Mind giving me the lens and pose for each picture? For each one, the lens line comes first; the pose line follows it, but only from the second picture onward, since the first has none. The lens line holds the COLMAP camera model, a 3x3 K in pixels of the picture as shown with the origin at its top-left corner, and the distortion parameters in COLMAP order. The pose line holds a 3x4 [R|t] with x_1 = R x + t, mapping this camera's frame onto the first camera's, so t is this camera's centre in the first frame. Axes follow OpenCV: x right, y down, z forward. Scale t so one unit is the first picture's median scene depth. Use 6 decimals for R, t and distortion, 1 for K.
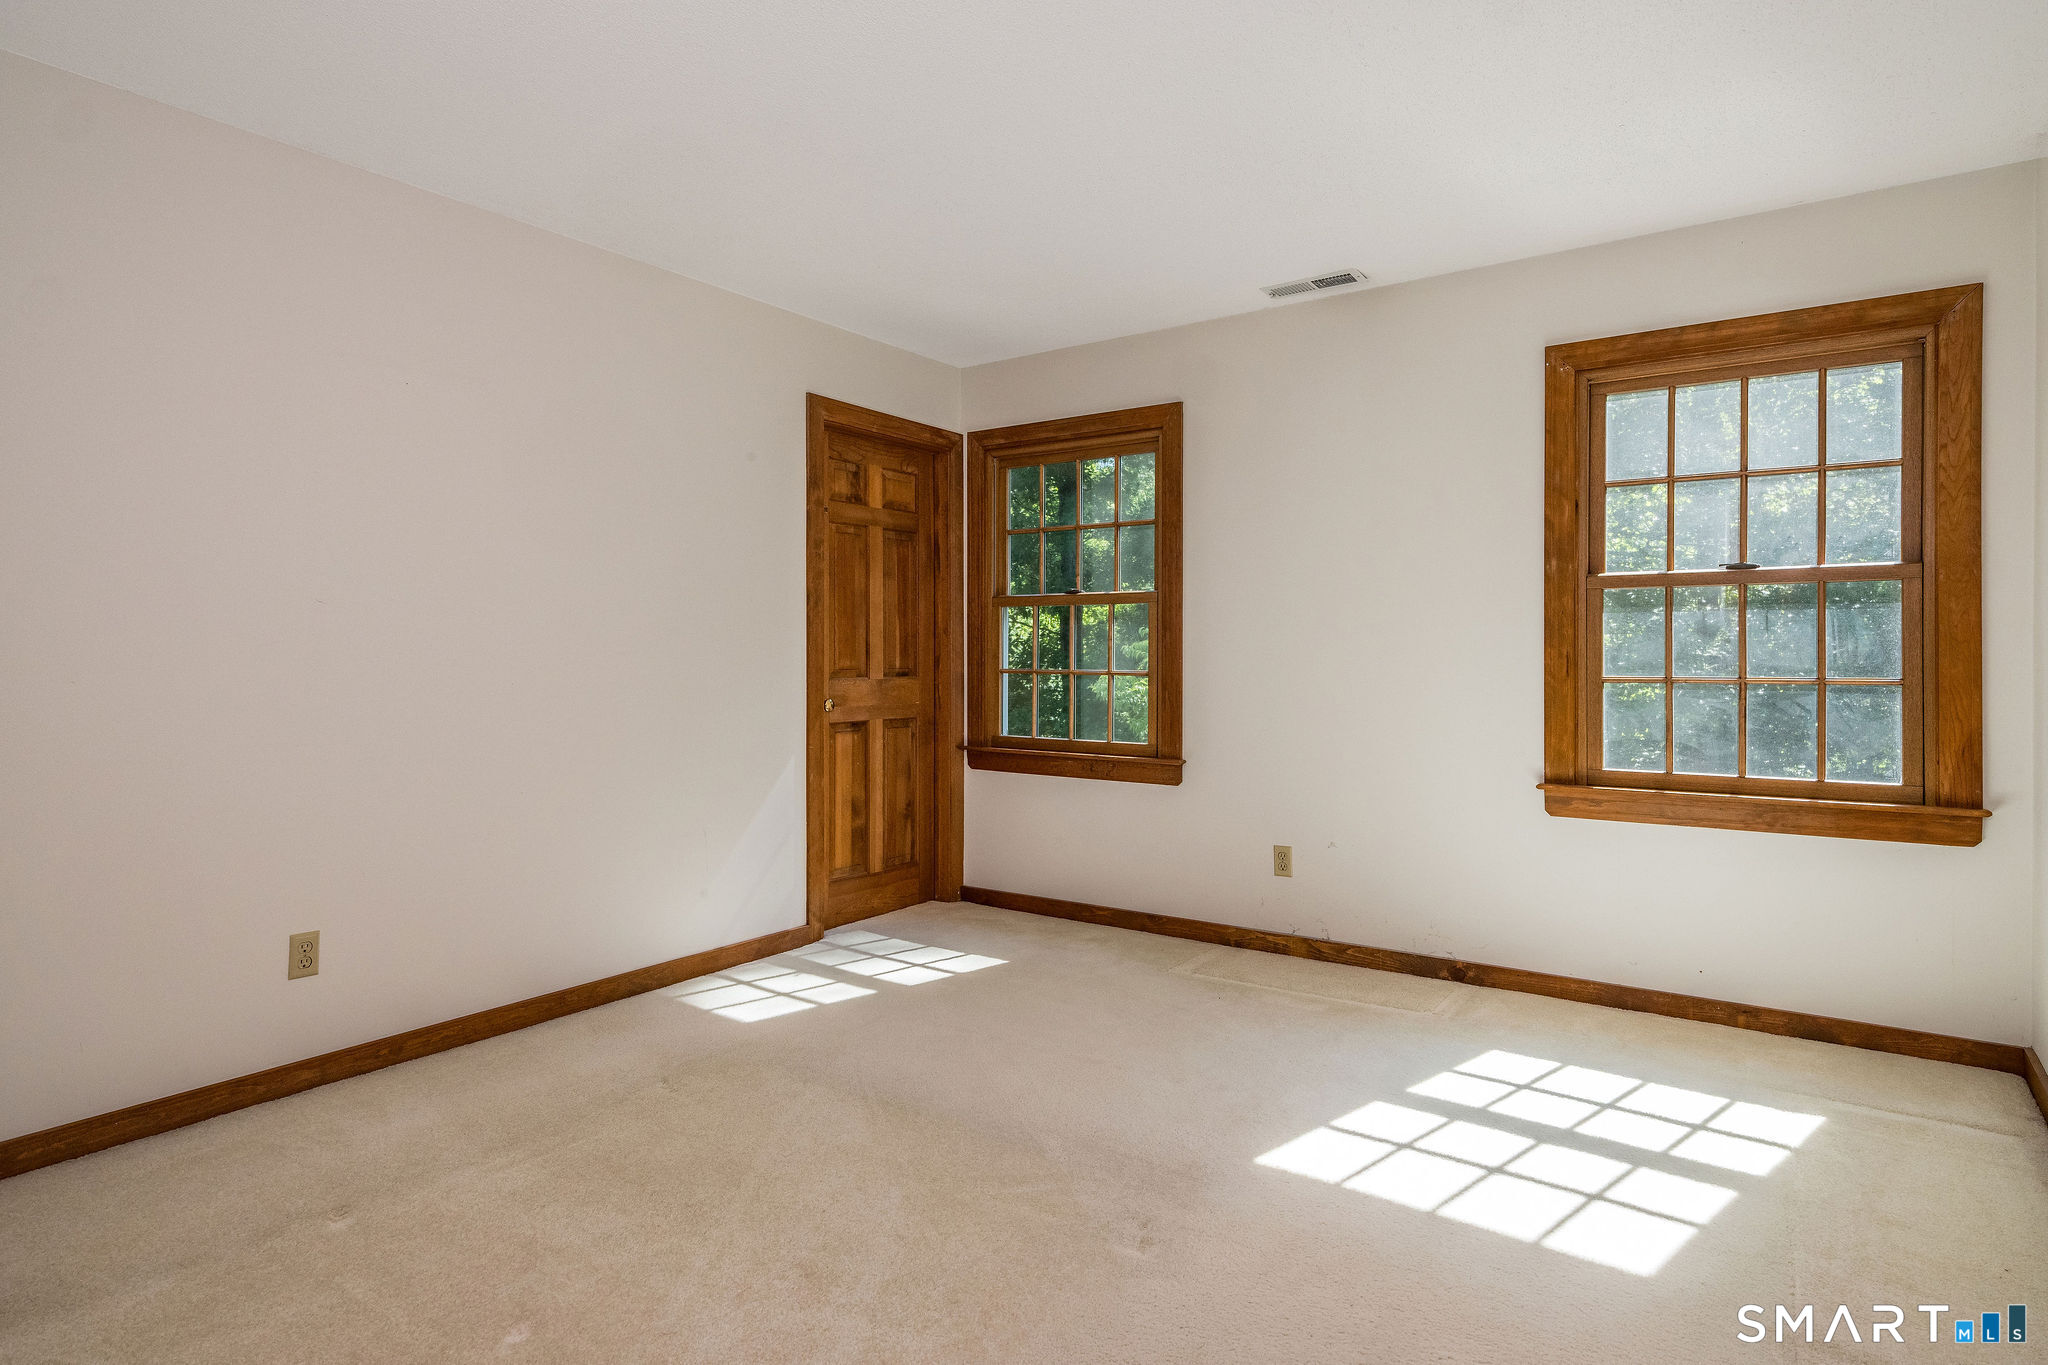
lens RADIAL K [[1091.3, 0, 1027.7], [0, 1091.3, 684.7], [0, 0, 1]] dist [-0.001988, 0.000534]
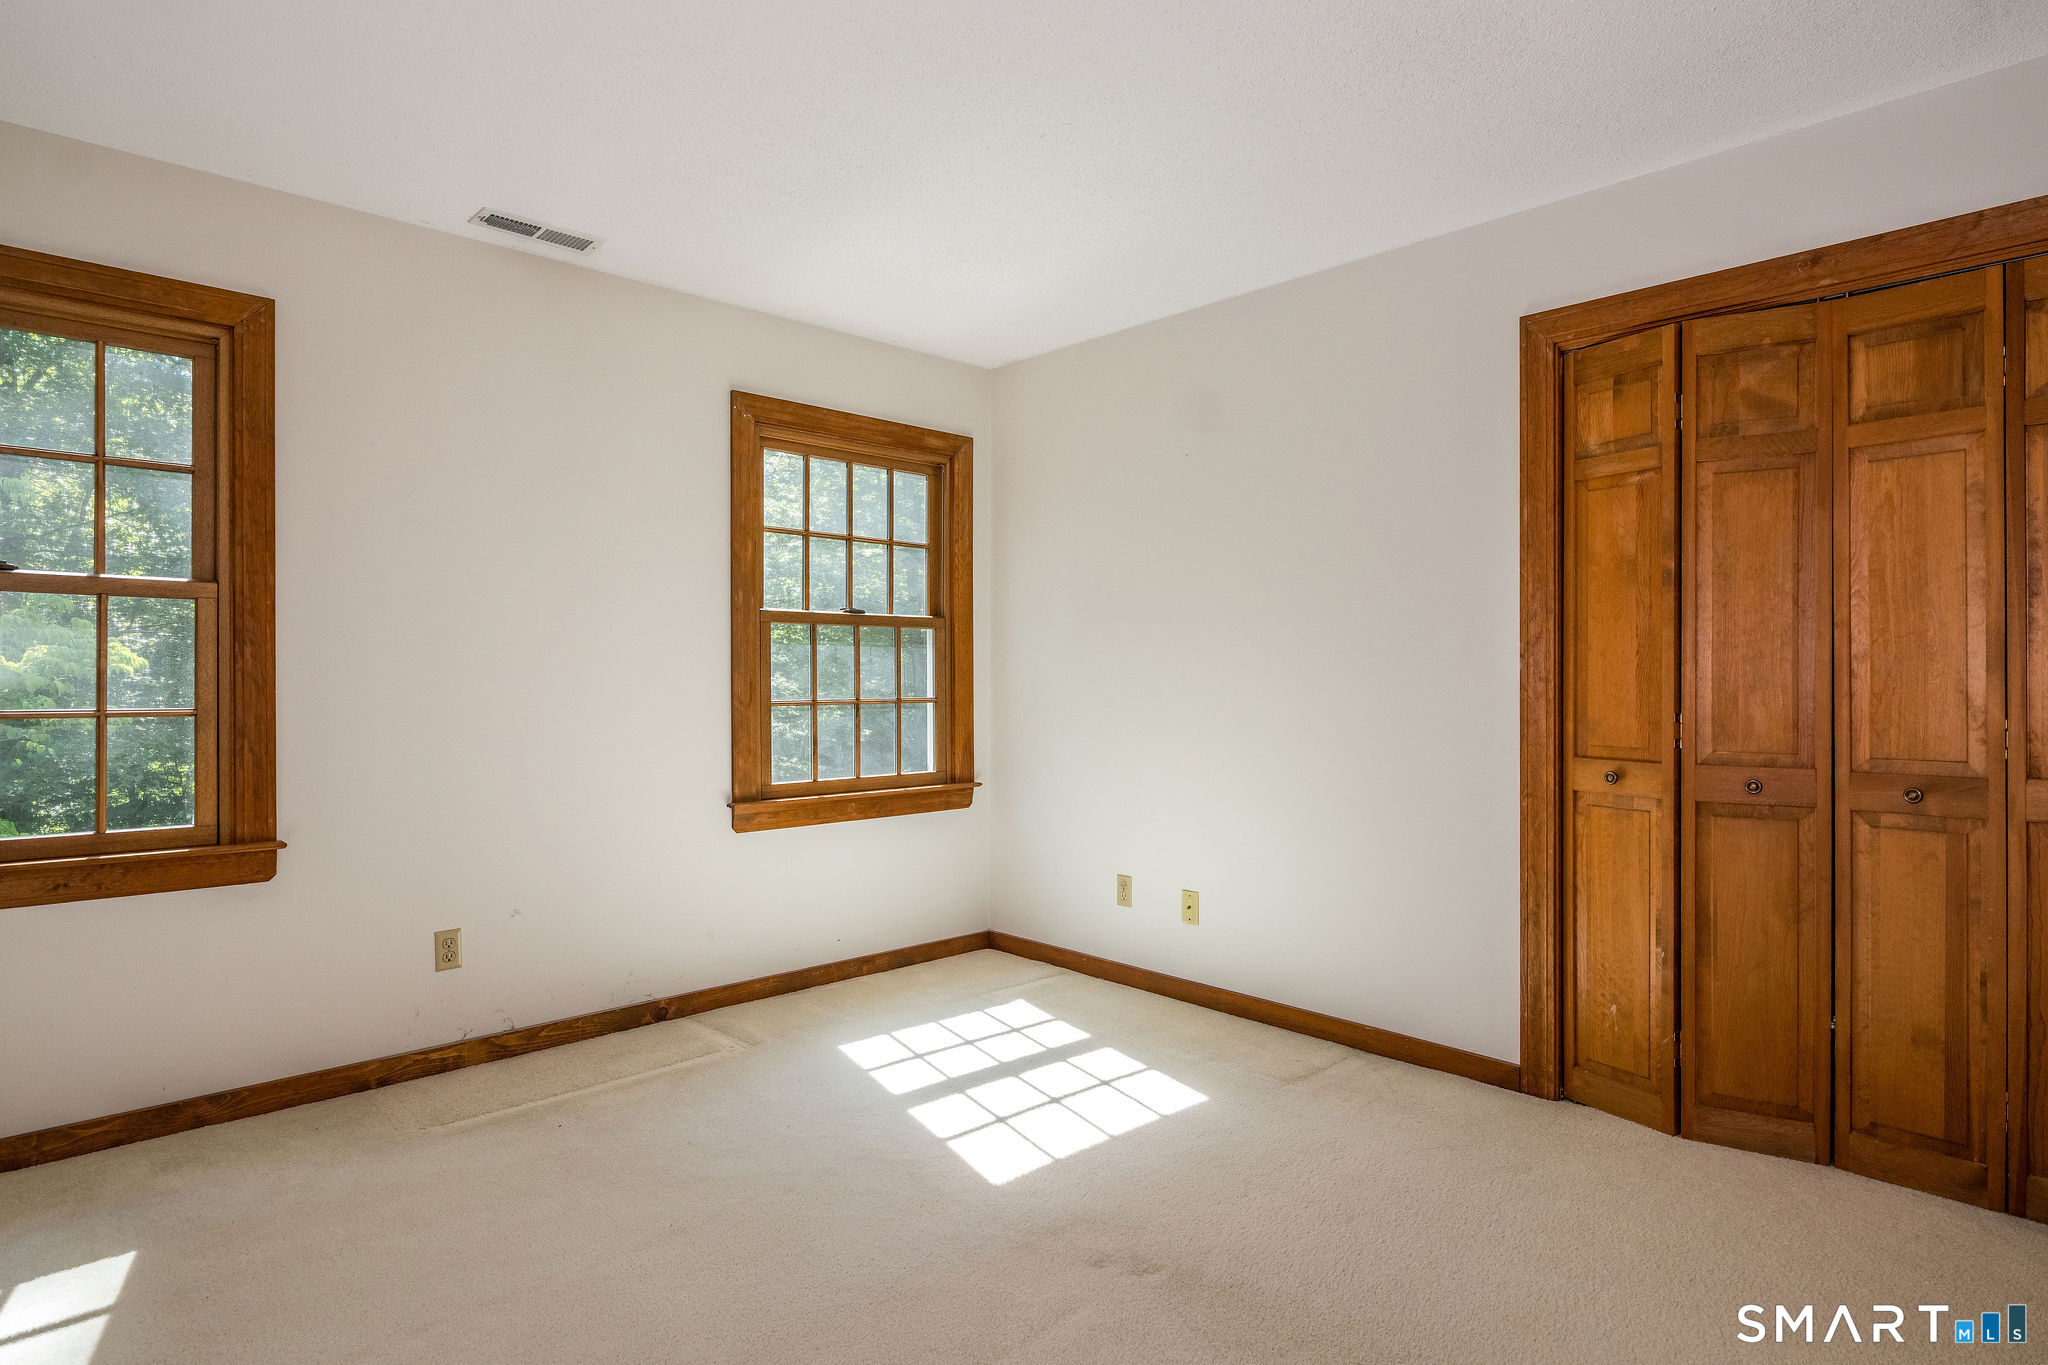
lens RADIAL K [[1130.7, 0, 1021.2], [0, 1130.7, 696.9], [0, 0, 1]] dist [0.003255, 0.000515]
pose [[0.182780, -0.018935, 0.982971, -0.581232], [0.023449, 0.999614, 0.014896, -0.023407], [-0.982874, 0.020328, 0.183154, 0.554341]]
